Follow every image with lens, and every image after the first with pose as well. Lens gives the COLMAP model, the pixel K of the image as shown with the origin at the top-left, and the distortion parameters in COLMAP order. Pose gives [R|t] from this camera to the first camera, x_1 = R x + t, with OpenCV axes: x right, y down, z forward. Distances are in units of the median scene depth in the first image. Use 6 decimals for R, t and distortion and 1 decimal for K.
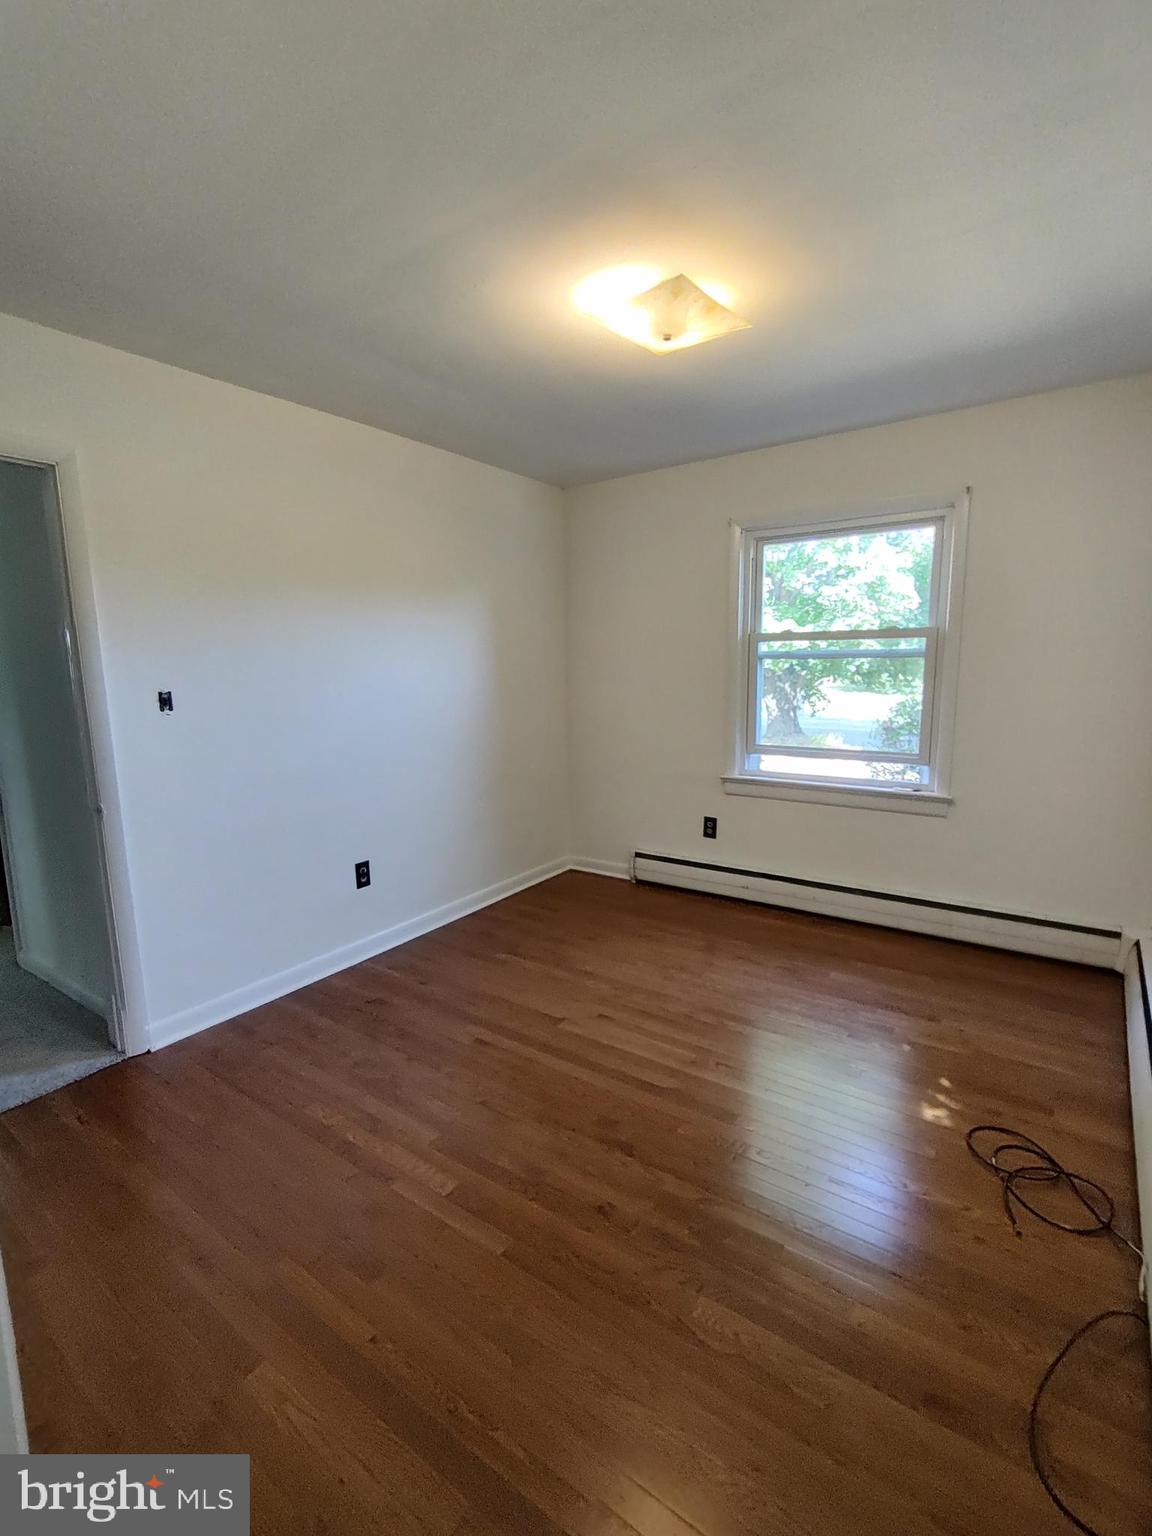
lens RADIAL K [[696.5, 0, 572.7], [0, 696.5, 776.9], [0, 0, 1]] dist [-0.008036, 0.000295]
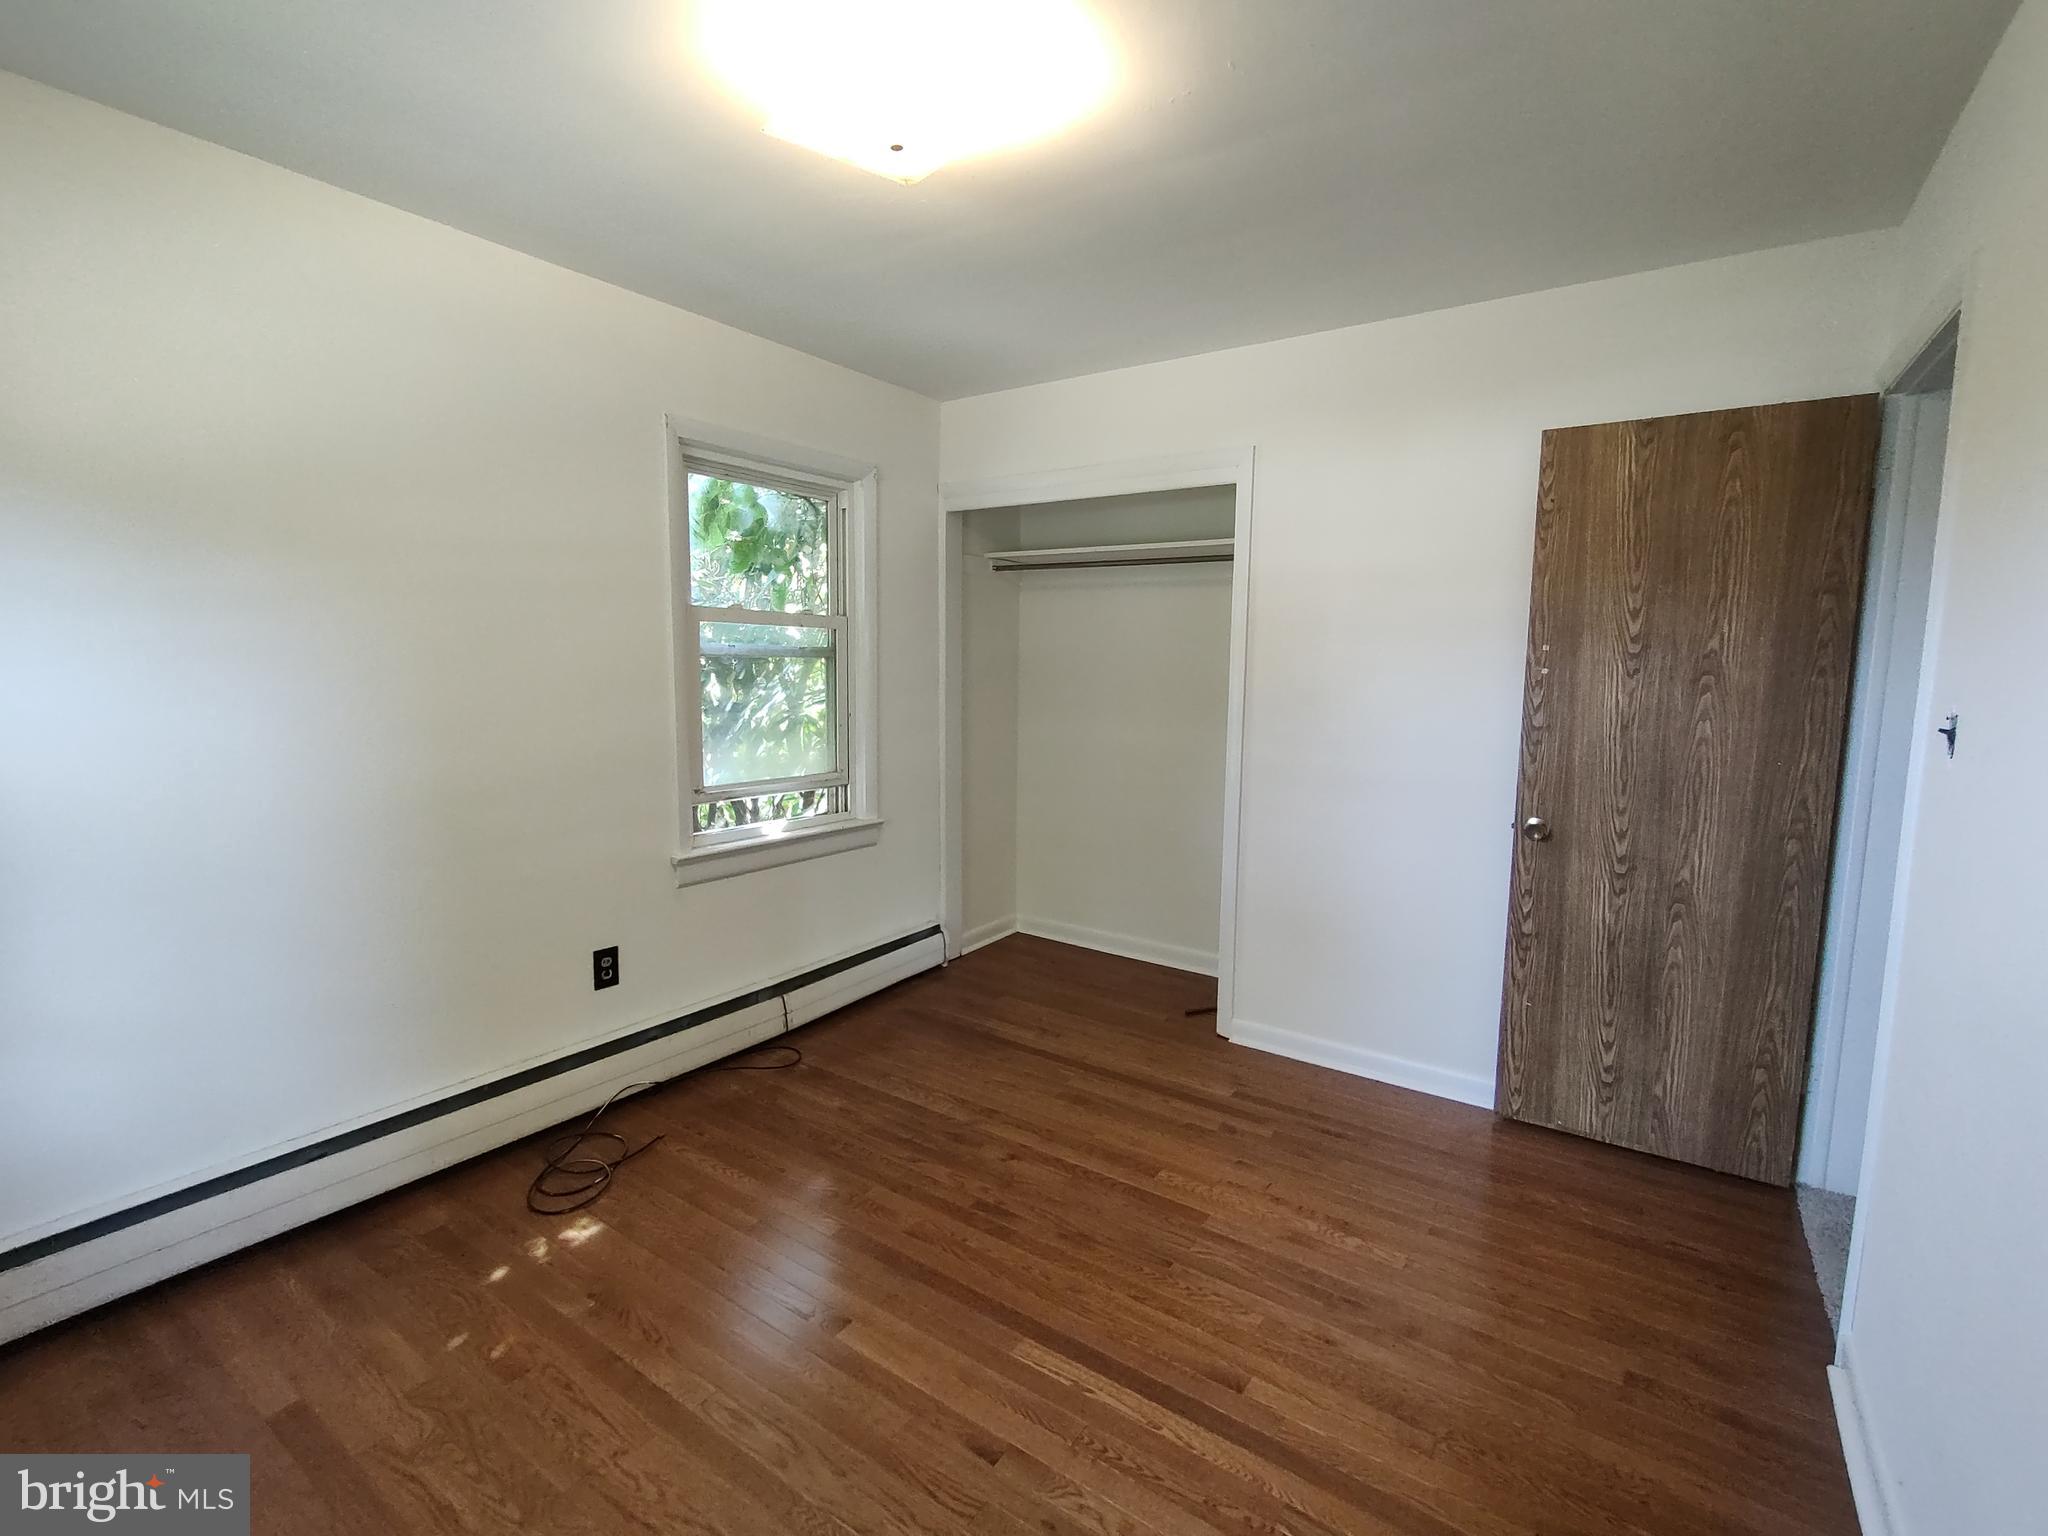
lens RADIAL K [[926.5, 0, 1019.5], [0, 926.5, 775.3], [0, 0, 1]] dist [-0.001760, 0.000260]
pose [[-0.999924, 0.003867, -0.011736, 0.023579], [0.000324, 0.957646, 0.287946, -0.198150], [0.012352, 0.287921, -0.957575, 1.189447]]
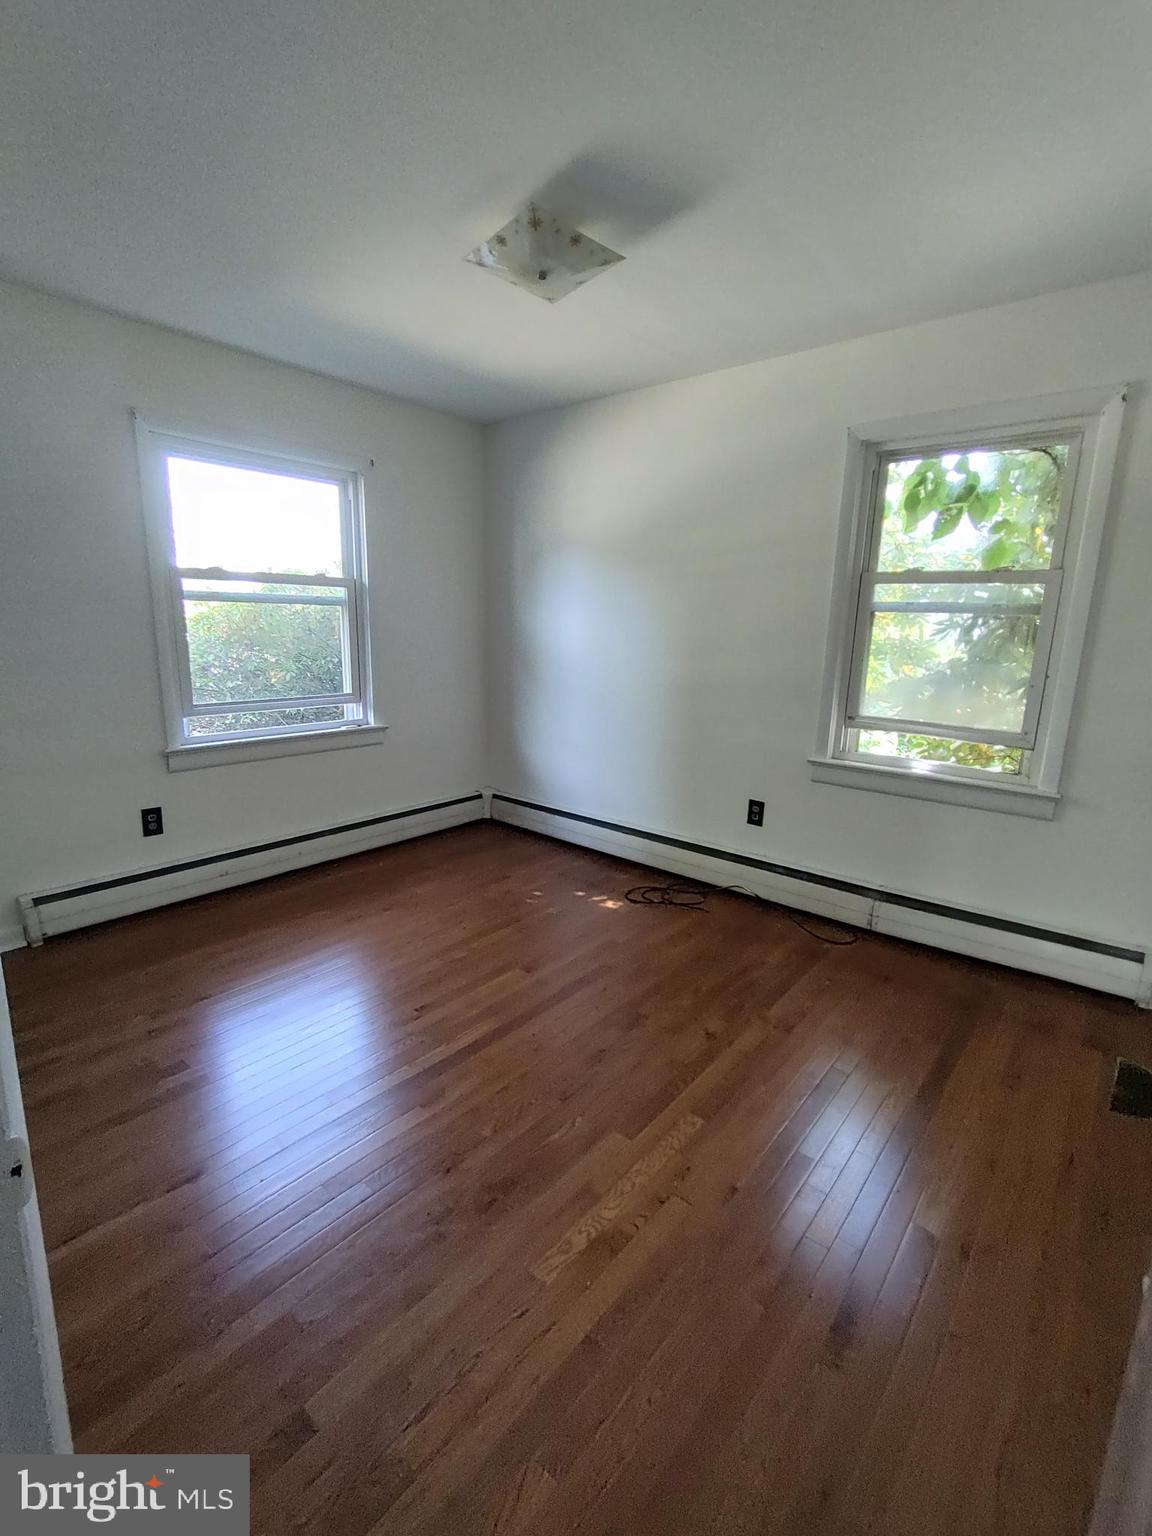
lens RADIAL K [[696.5, 0, 572.7], [0, 696.5, 776.9], [0, 0, 1]] dist [-0.008036, 0.000295]
pose [[0.081151, -0.199790, 0.976473, -0.607309], [0.145764, 0.971549, 0.186669, -0.060672], [-0.985986, 0.127186, 0.107964, 0.563080]]
